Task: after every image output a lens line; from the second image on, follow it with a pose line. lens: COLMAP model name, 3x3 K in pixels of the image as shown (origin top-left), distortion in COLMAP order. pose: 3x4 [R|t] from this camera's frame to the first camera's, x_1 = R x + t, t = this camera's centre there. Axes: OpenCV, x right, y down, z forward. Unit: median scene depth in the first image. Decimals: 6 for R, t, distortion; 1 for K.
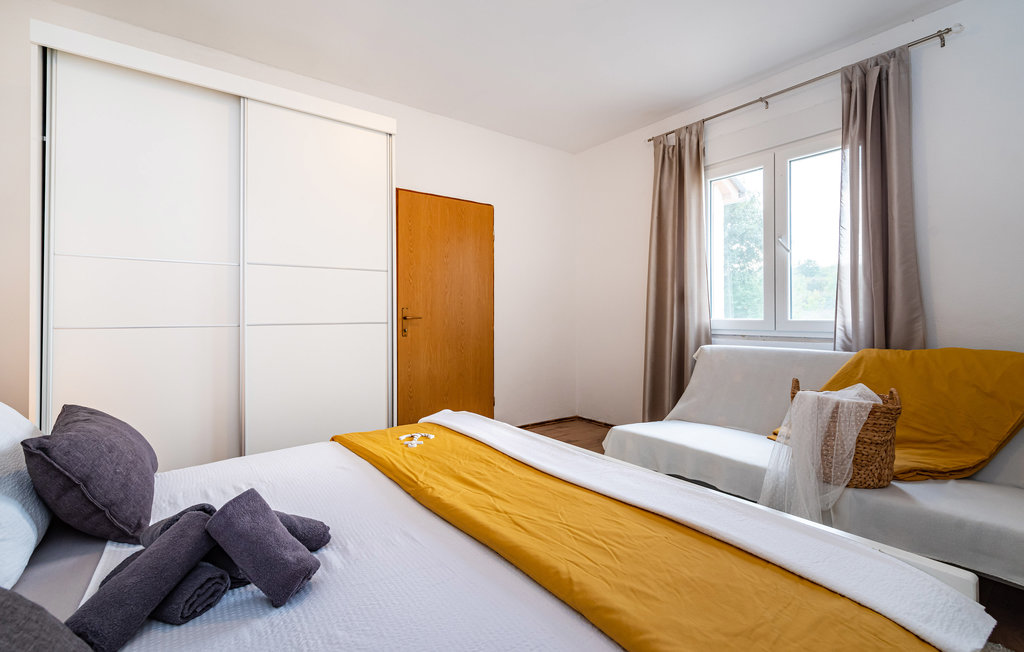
lens RADIAL K [[432.7, 0, 511.1], [0, 432.7, 306.8], [0, 0, 1]] dist [0.000236, 0.000034]
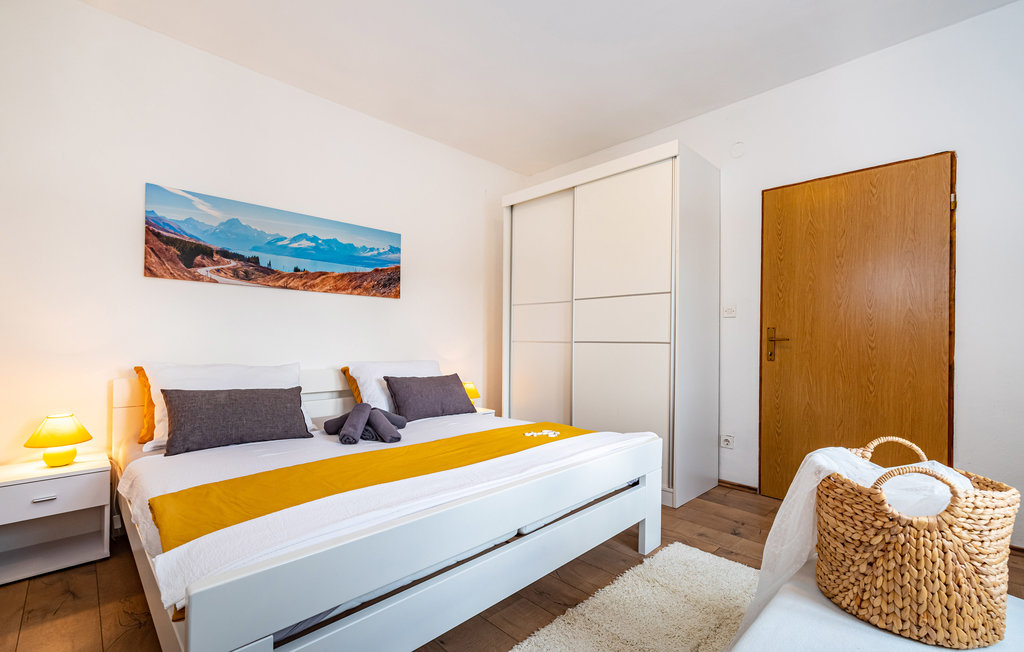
lens RADIAL K [[439.0, 0, 511.3], [0, 439.0, 339.9], [0, 0, 1]] dist [0.000304, 0.000007]
pose [[0.127819, 0.008732, -0.991759, 0.552781], [0.001476, 0.999958, 0.008995, 0.018649], [0.991796, -0.002614, 0.127801, 0.382386]]
